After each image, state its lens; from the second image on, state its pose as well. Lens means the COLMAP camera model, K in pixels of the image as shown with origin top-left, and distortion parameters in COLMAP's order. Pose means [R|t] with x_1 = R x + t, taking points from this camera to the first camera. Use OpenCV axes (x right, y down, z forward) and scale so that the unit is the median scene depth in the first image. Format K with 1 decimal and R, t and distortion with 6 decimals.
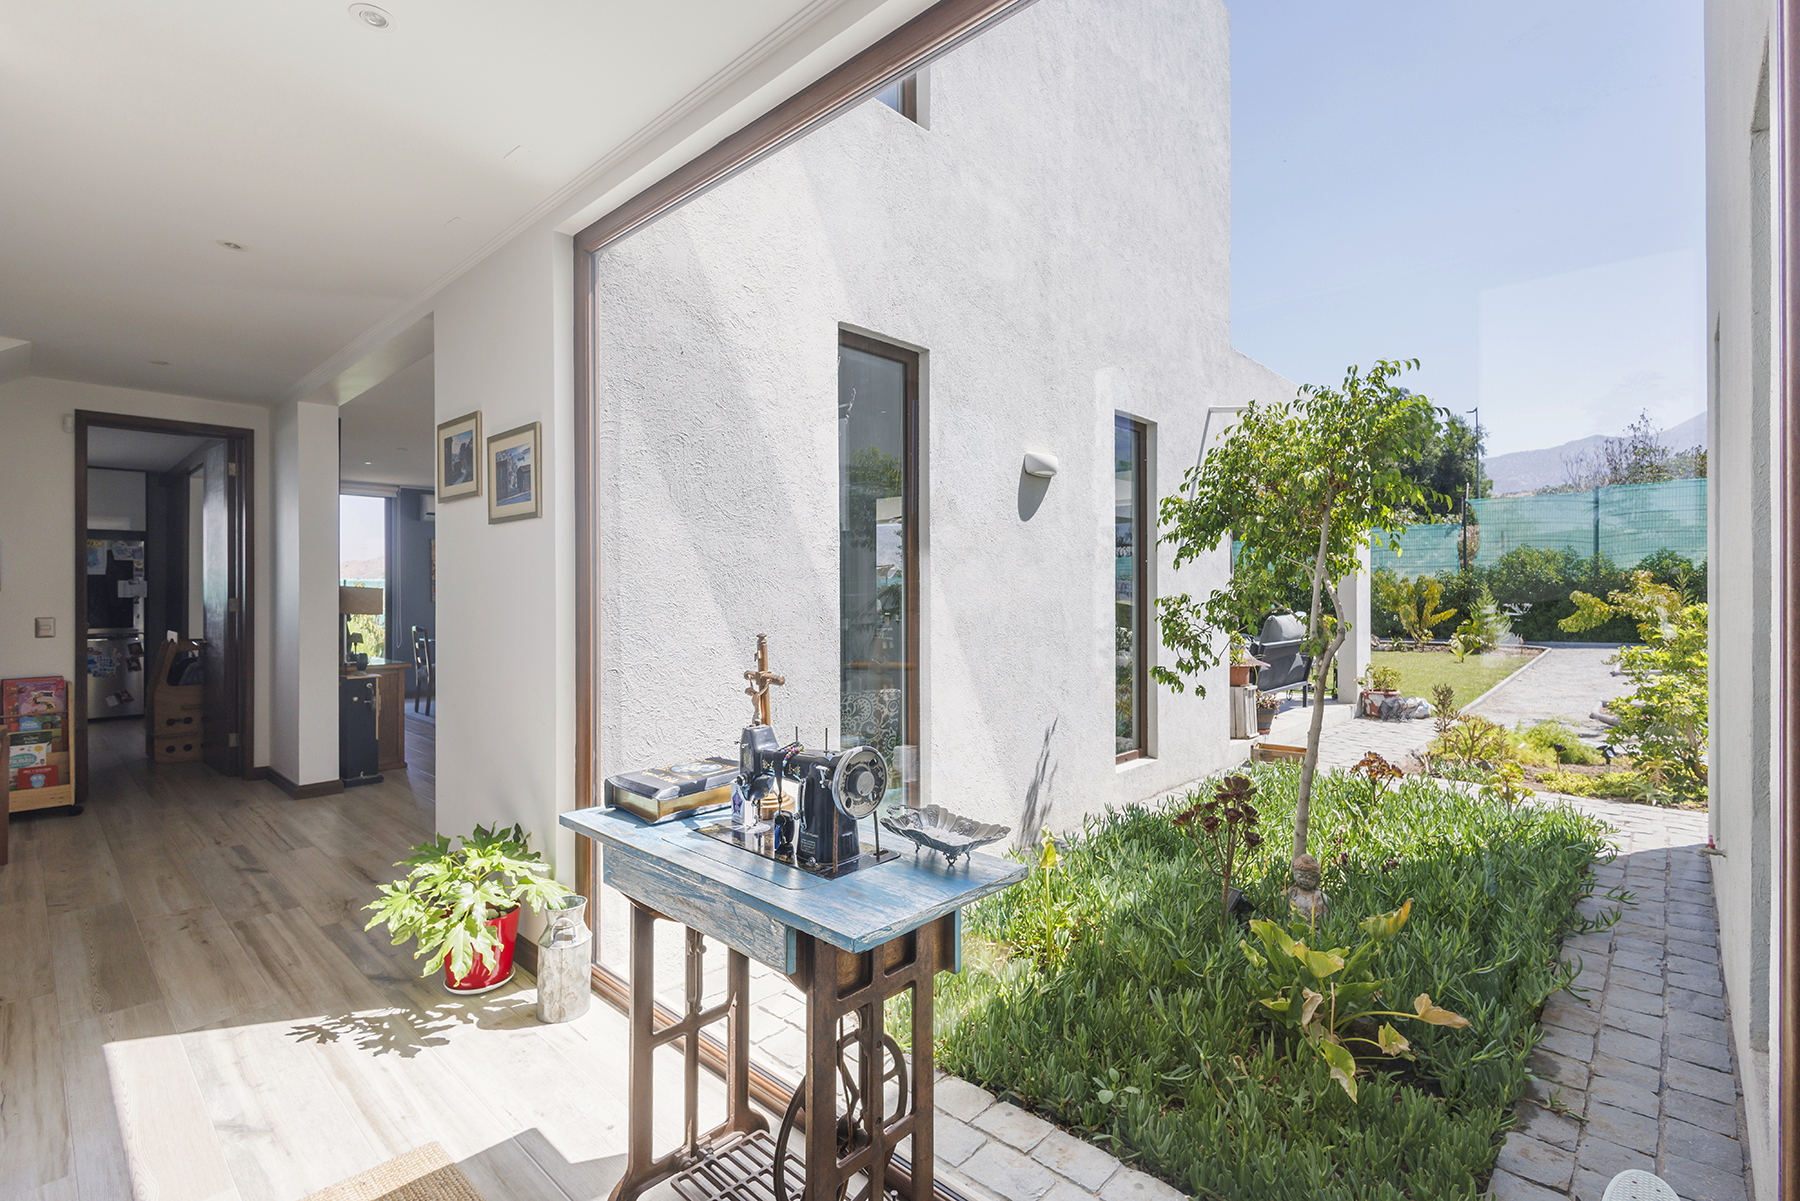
lens RADIAL K [[830.8, 0, 901.3], [0, 830.8, 593.9], [0, 0, 1]] dist [0.005777, -0.001794]
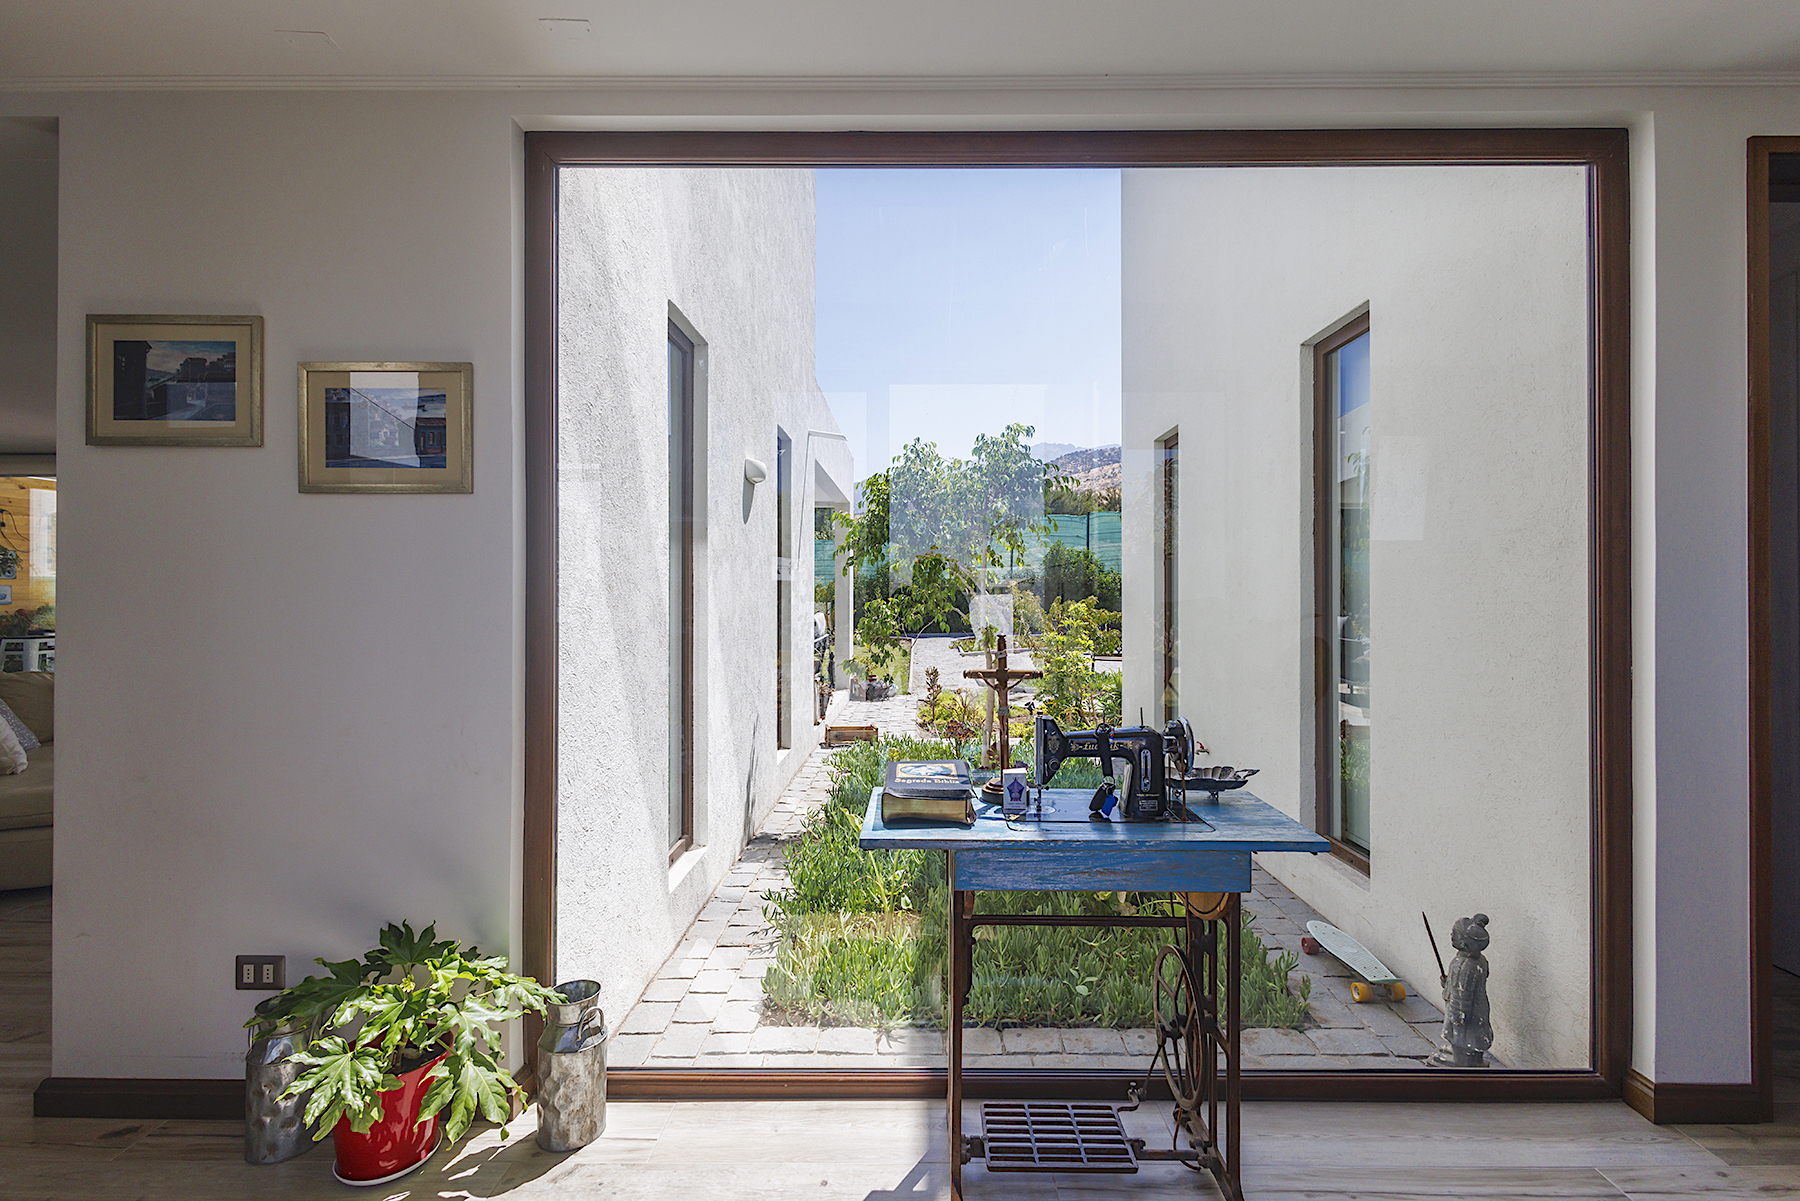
lens RADIAL K [[830.8, 0, 913.5], [0, 830.8, 592.4], [0, 0, 1]] dist [0.005777, -0.001794]
pose [[0.728854, 0.005004, 0.684650, -0.455633], [-0.001046, 0.999980, -0.006195, 0.000429], [-0.684668, 0.003799, 0.728845, 0.135104]]
